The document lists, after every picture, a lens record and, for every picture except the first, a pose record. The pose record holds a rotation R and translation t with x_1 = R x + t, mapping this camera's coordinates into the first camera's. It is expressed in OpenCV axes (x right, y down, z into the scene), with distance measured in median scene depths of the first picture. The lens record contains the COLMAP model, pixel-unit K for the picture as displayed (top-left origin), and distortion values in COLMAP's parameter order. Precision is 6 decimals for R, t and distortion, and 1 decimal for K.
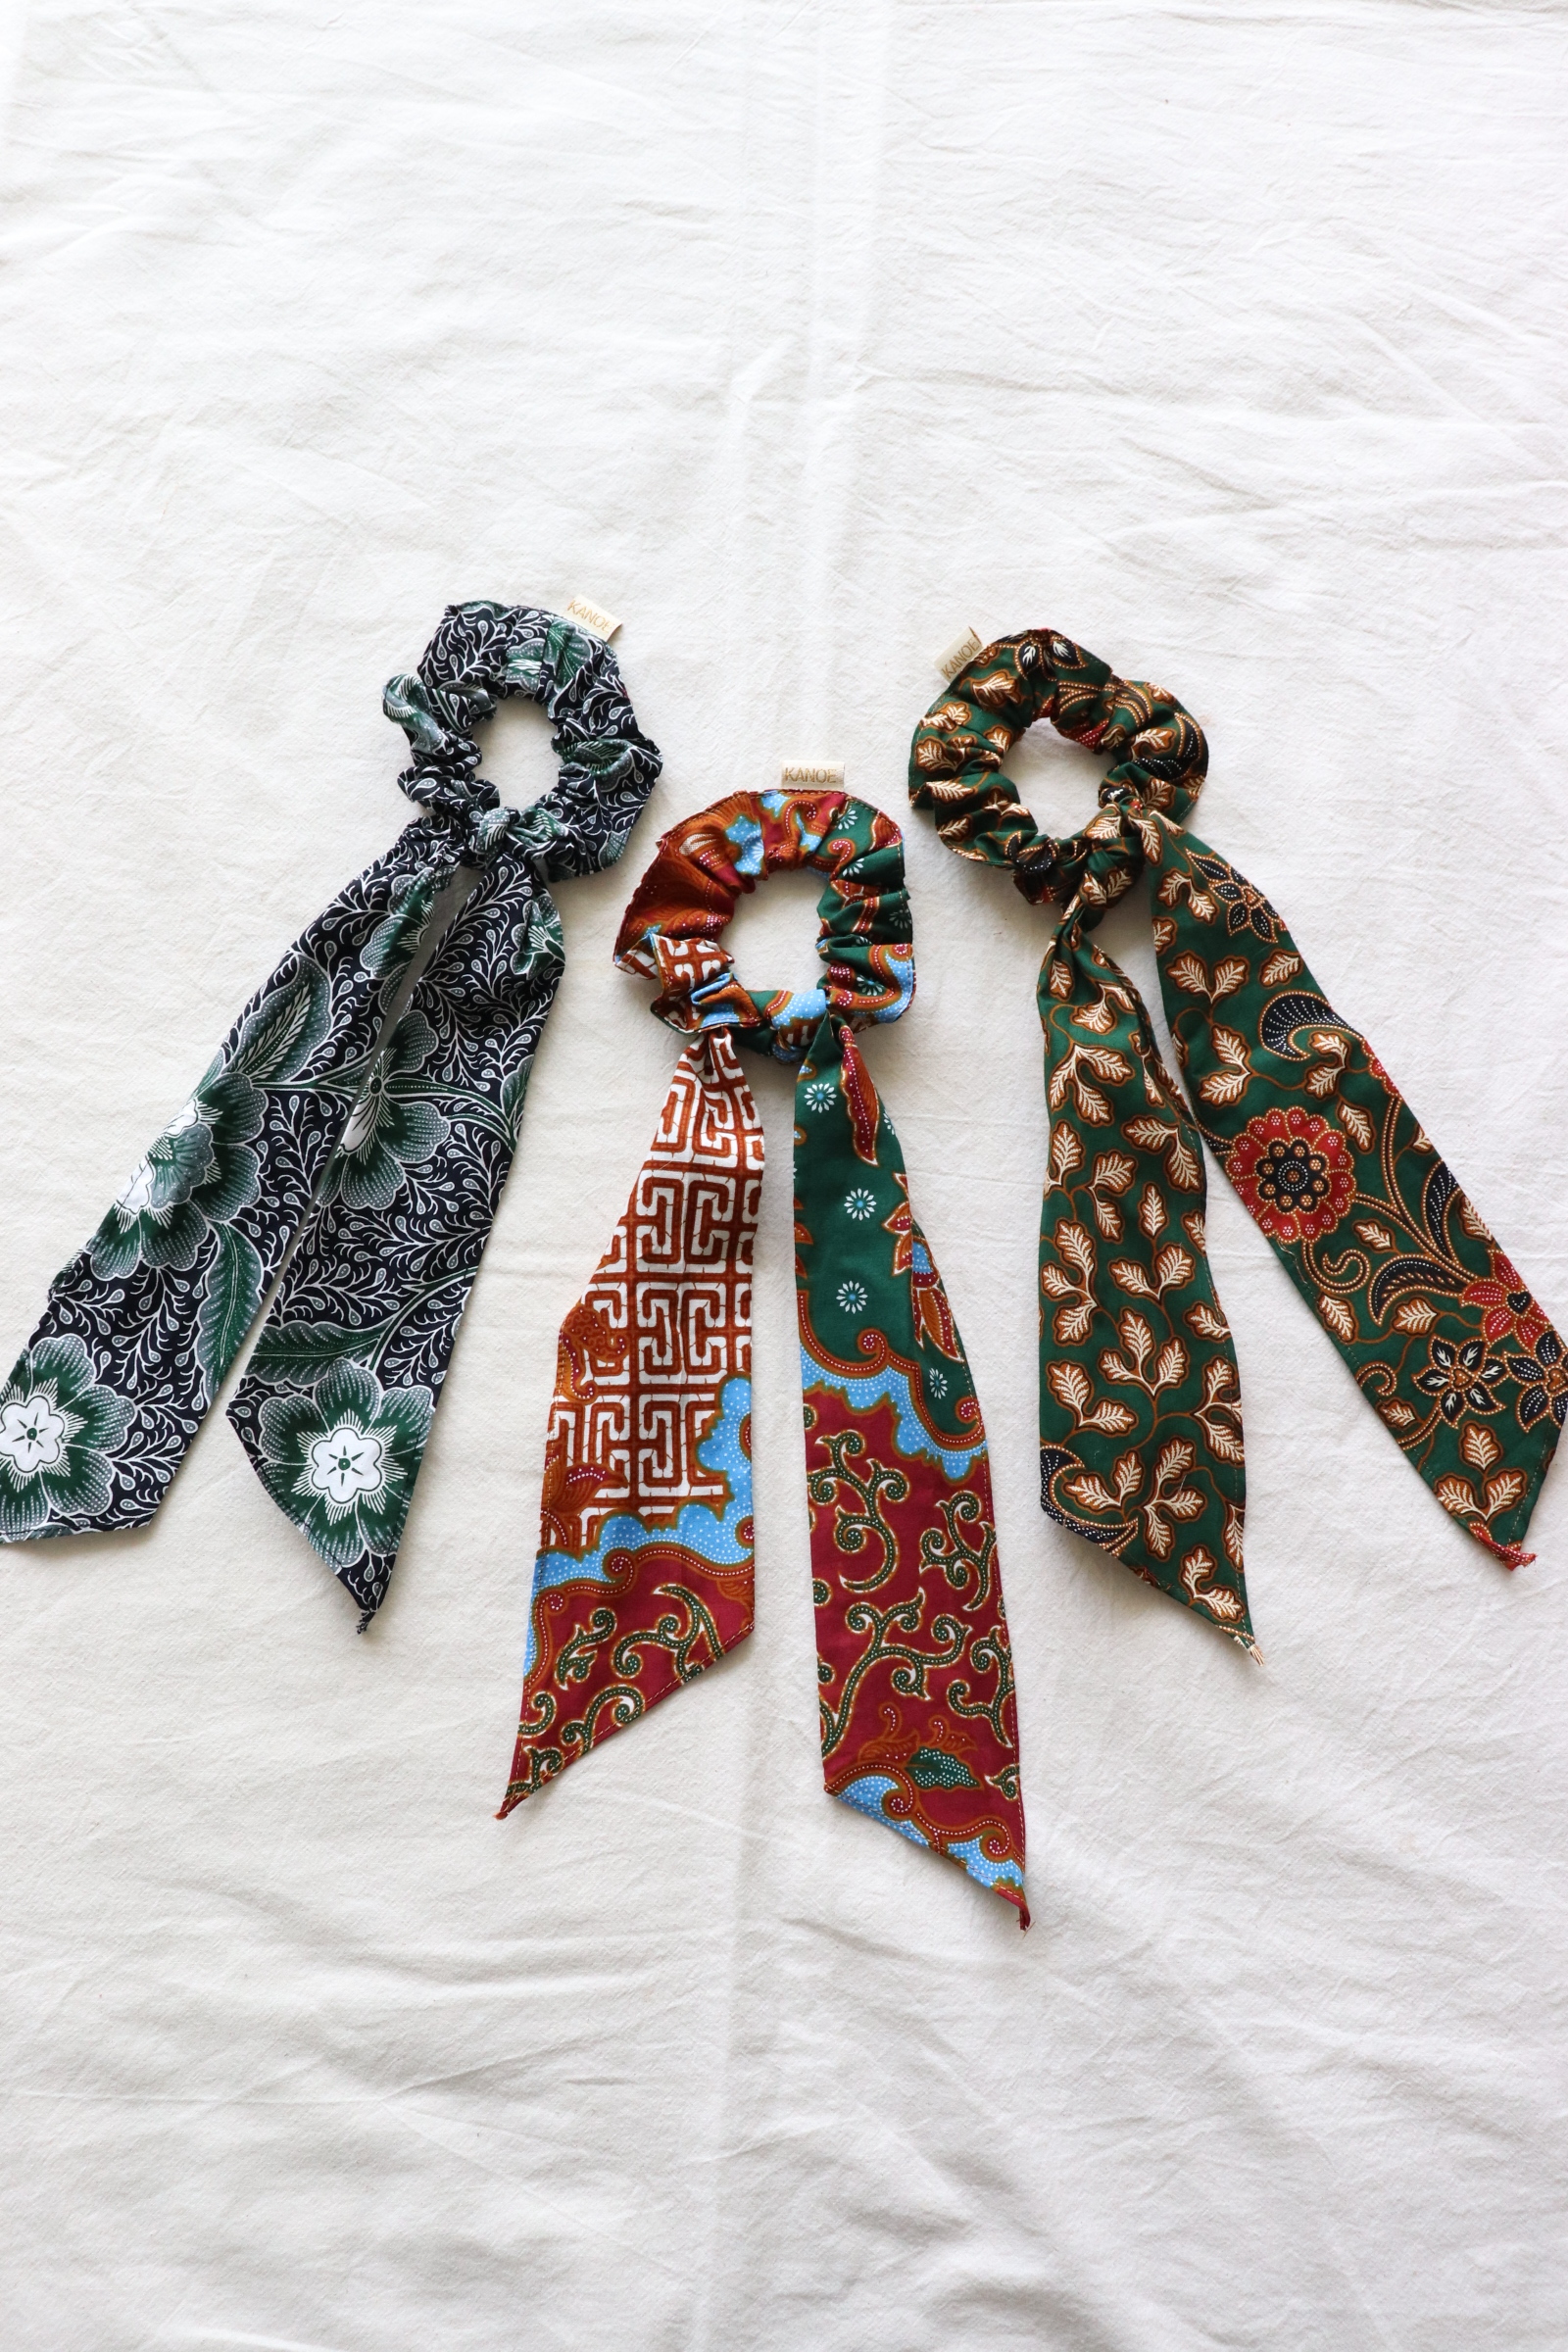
lens RADIAL K [[2172.5, 0, 789.9], [0, 2172.5, 1172.2], [0, 0, 1]] dist [-0.210784, 0.218029]
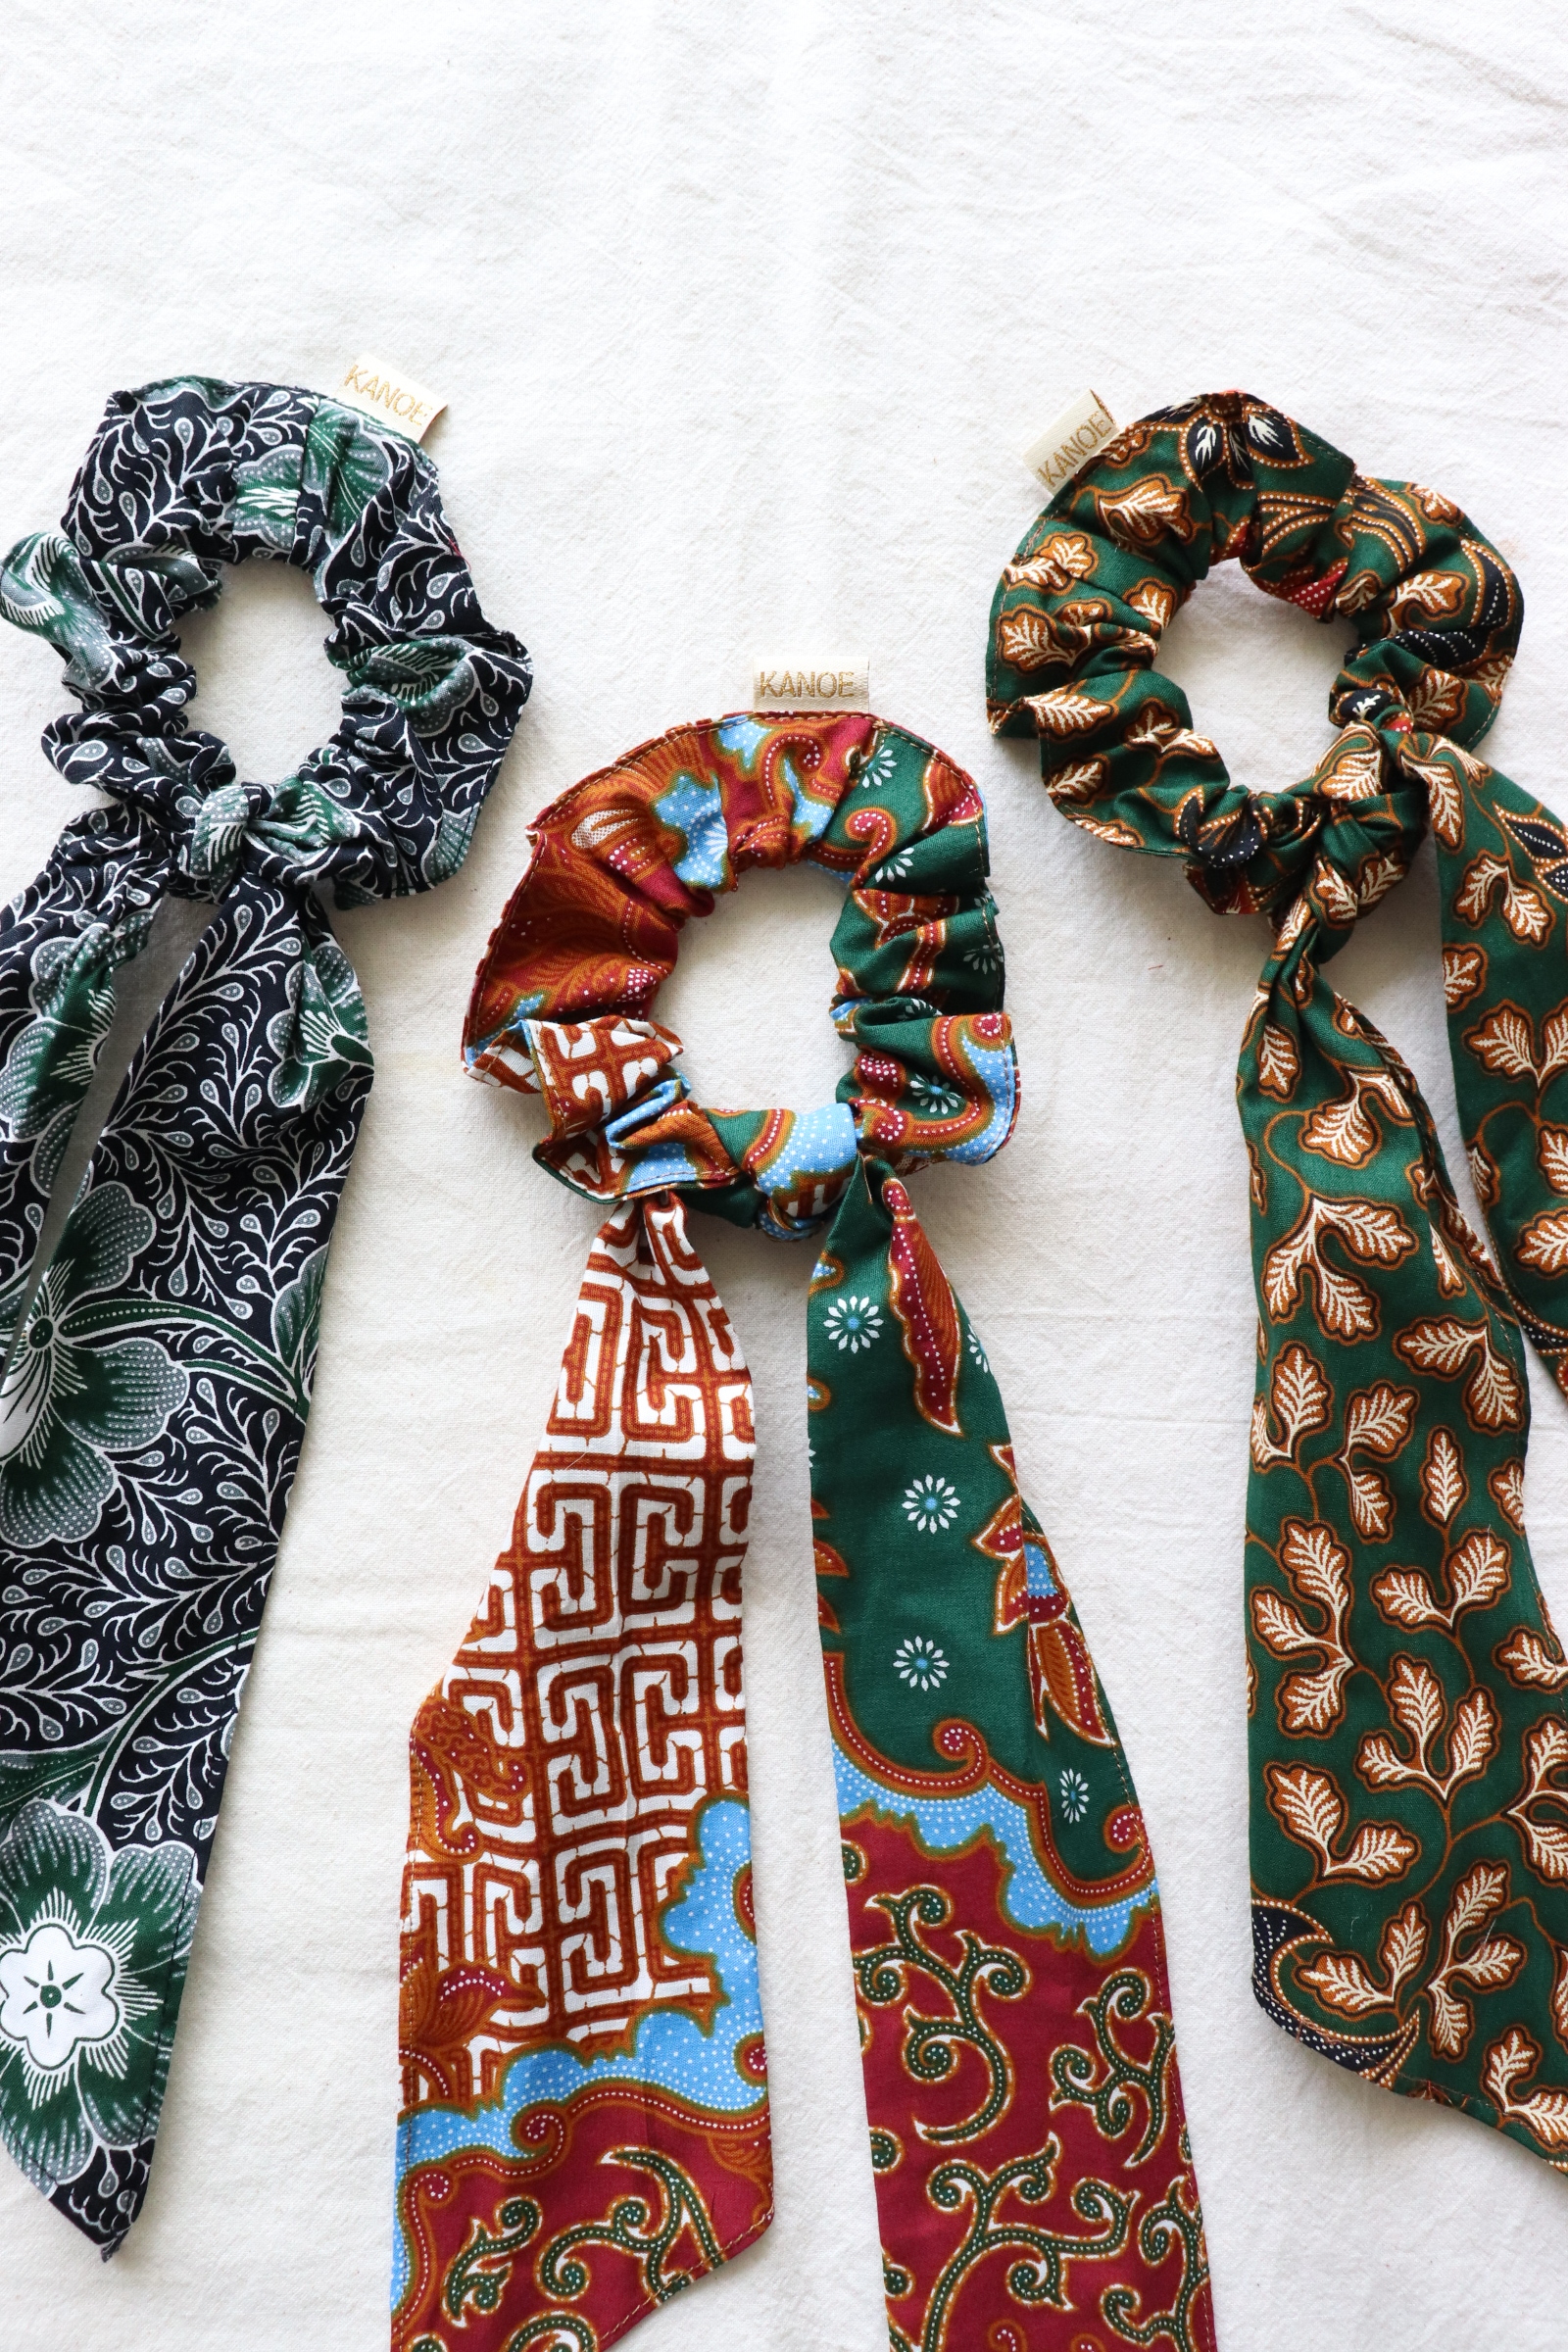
lens RADIAL K [[2072.0, 0, 784.0], [0, 2072.0, 1176.0], [0, 0, 1]] dist [-0.183361, 0.166484]
pose [[0.999062, -0.042634, 0.007567, -0.005530], [0.040634, 0.983489, 0.176349, -0.160193], [-0.014960, -0.175877, 0.984299, 0.490770]]
